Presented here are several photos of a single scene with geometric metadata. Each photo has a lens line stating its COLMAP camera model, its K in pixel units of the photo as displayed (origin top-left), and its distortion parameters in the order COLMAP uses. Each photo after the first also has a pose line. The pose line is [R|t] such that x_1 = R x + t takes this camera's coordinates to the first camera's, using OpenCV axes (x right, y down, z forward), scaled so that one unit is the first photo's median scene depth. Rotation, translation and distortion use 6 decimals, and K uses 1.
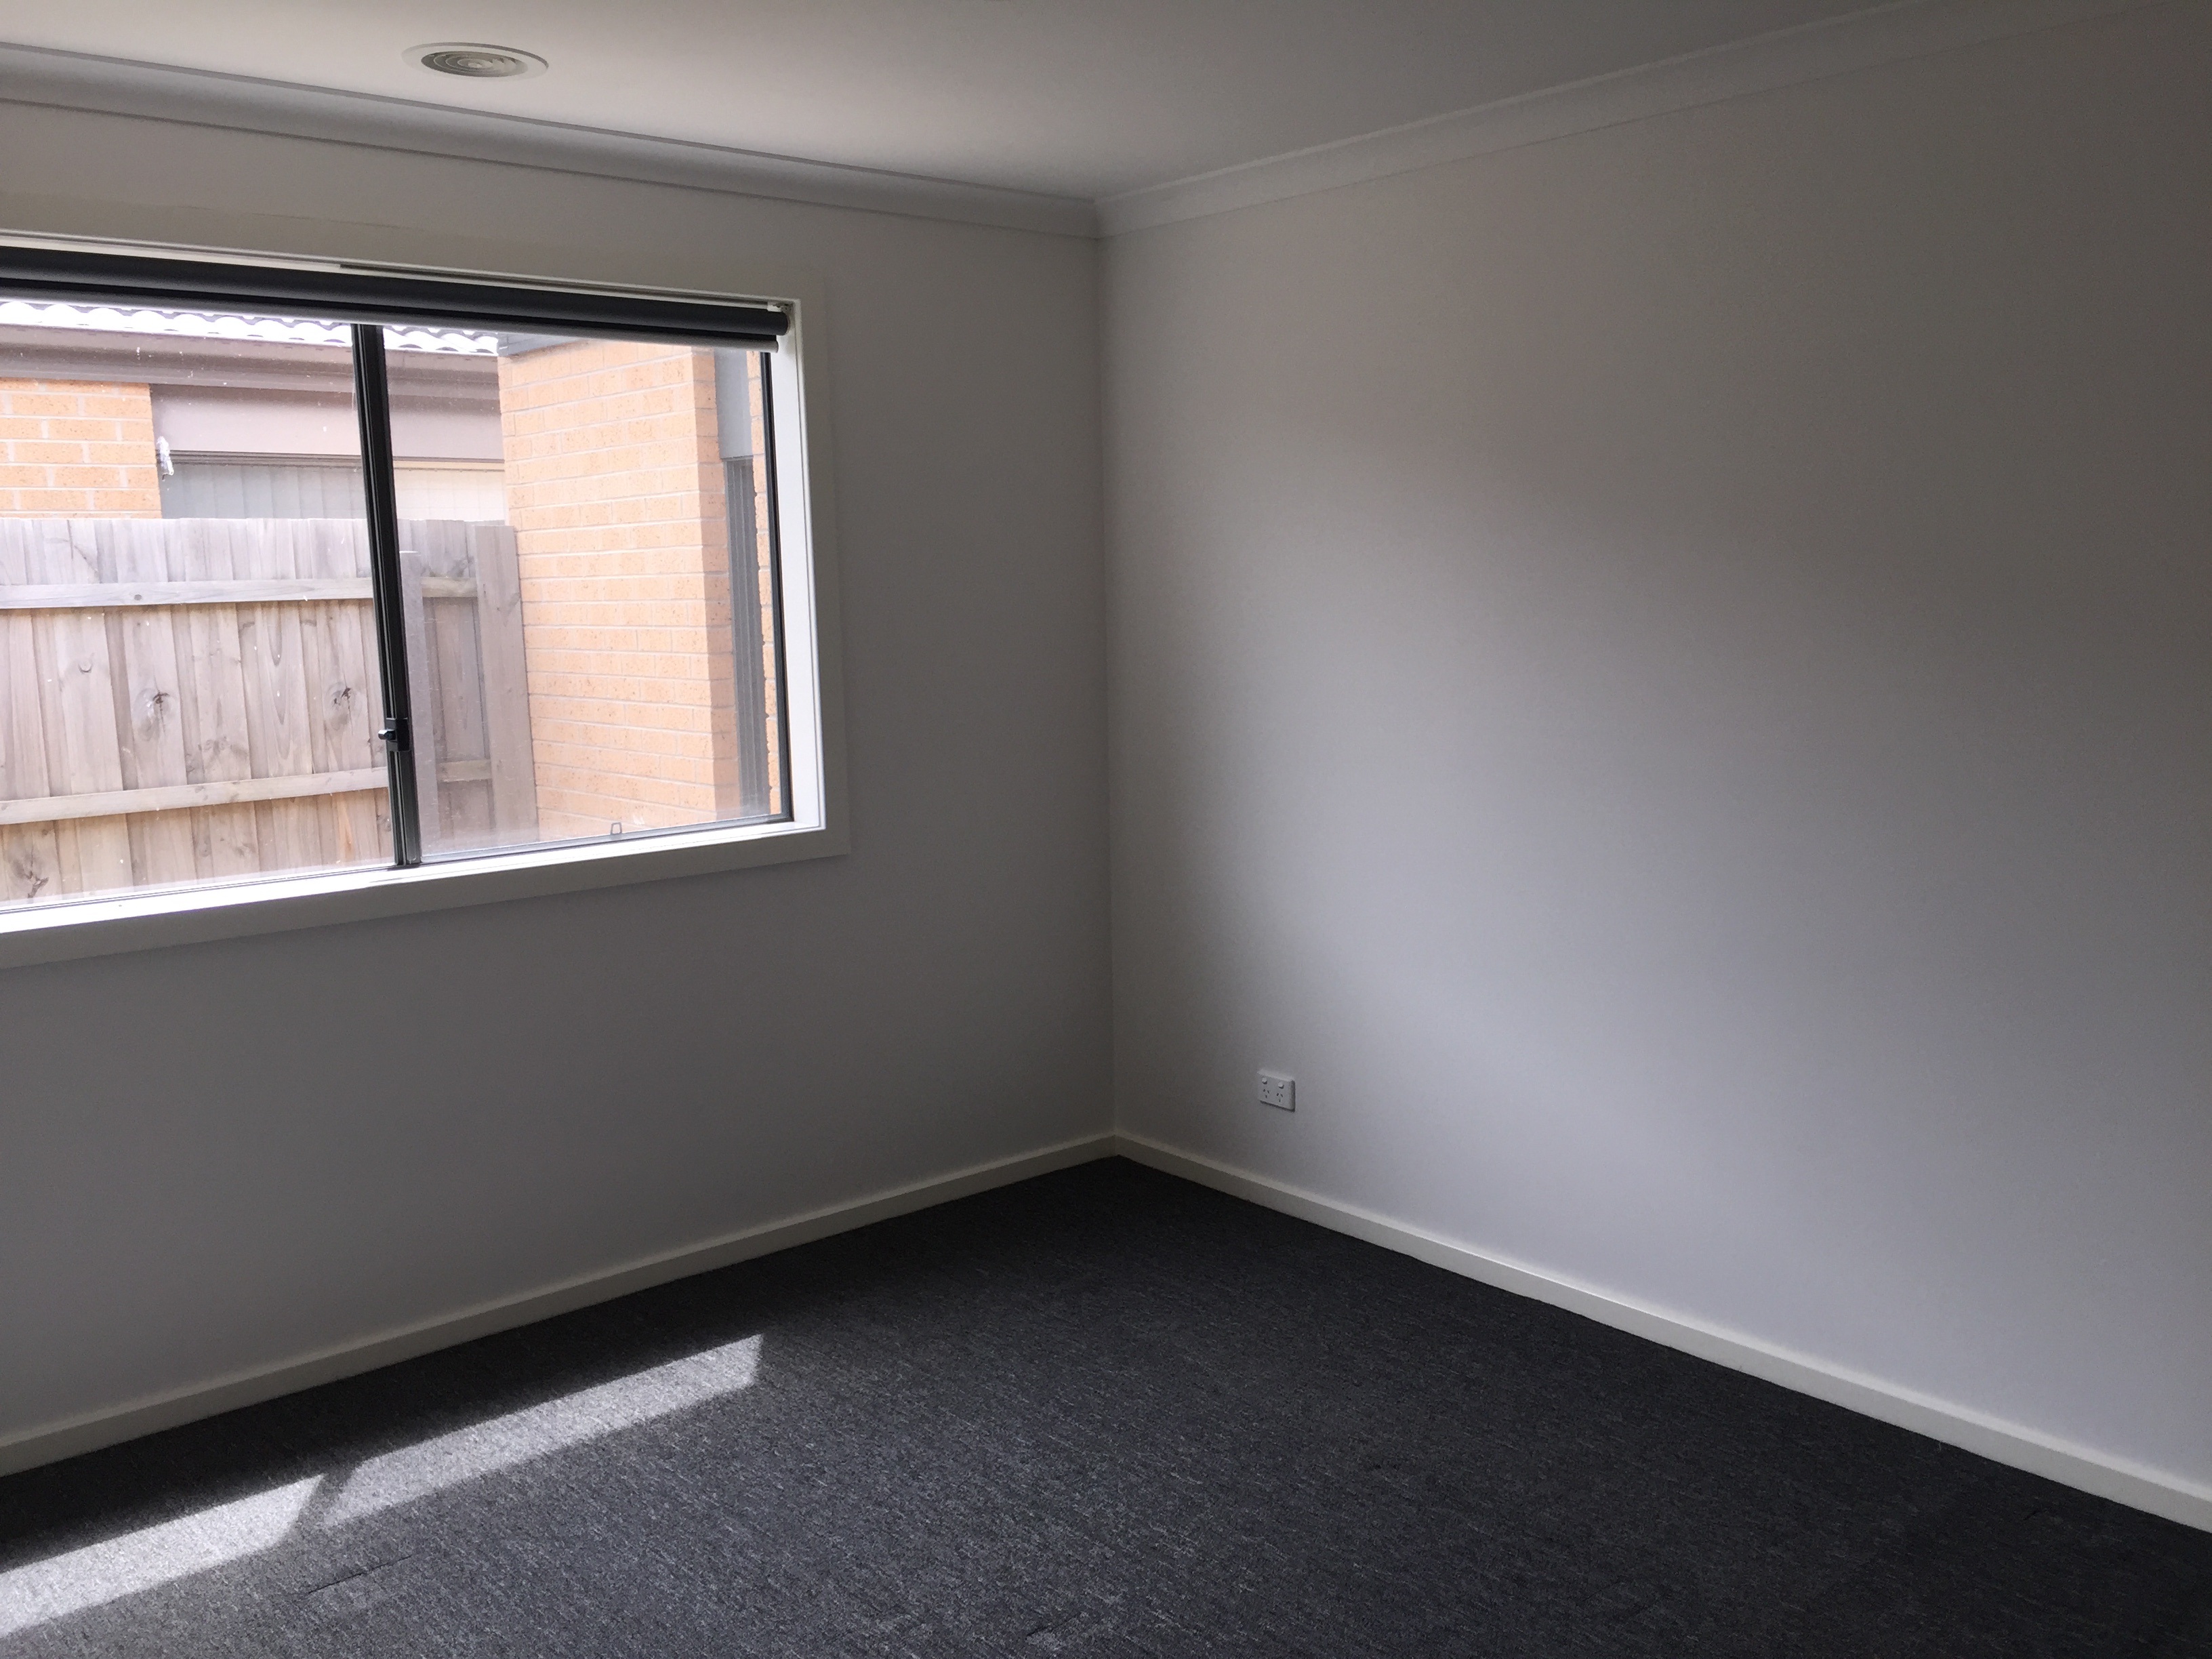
lens RADIAL K [[1891.5, 0, 1106.0], [0, 1891.5, 829.5], [0, 0, 1]] dist [0.047544, -0.004244]
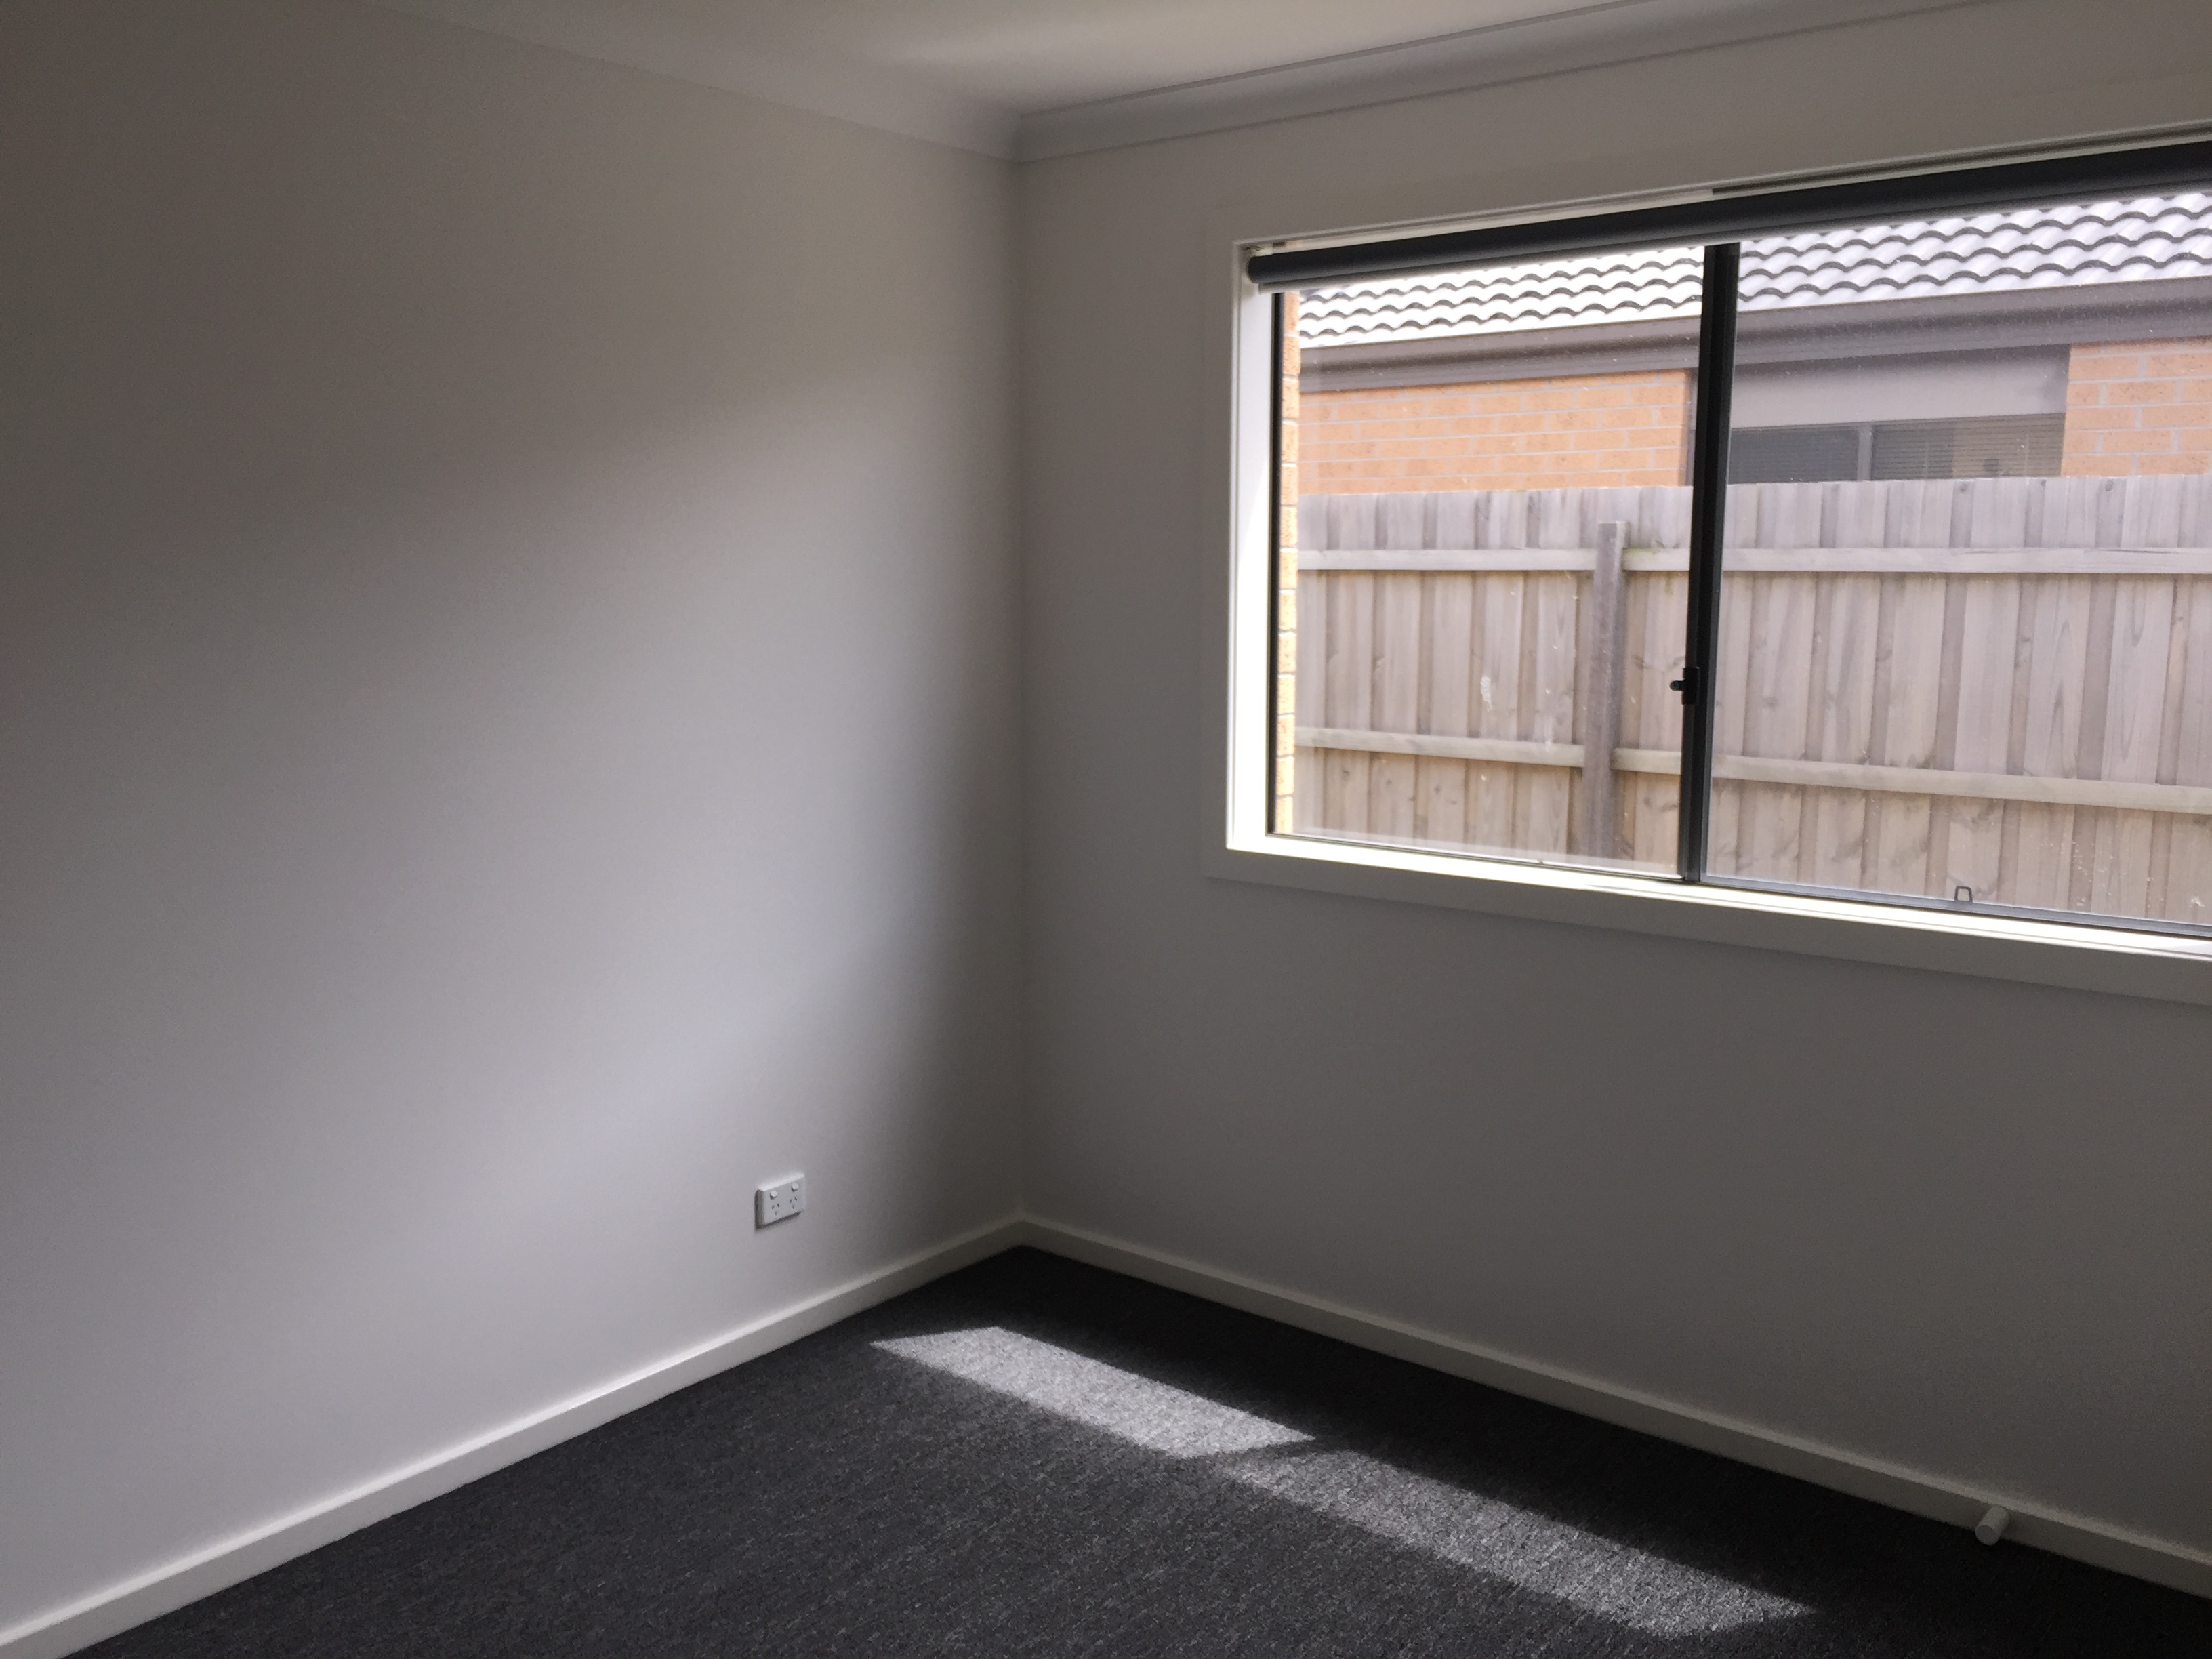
lens RADIAL K [[1891.5, 0, 1106.0], [0, 1891.5, 829.5], [0, 0, 1]] dist [0.047544, -0.004244]
pose [[0.209403, 0.161595, -0.964384, 0.430909], [-0.139879, 0.981057, 0.134016, -0.086030], [0.967773, 0.106833, 0.228040, 0.575488]]
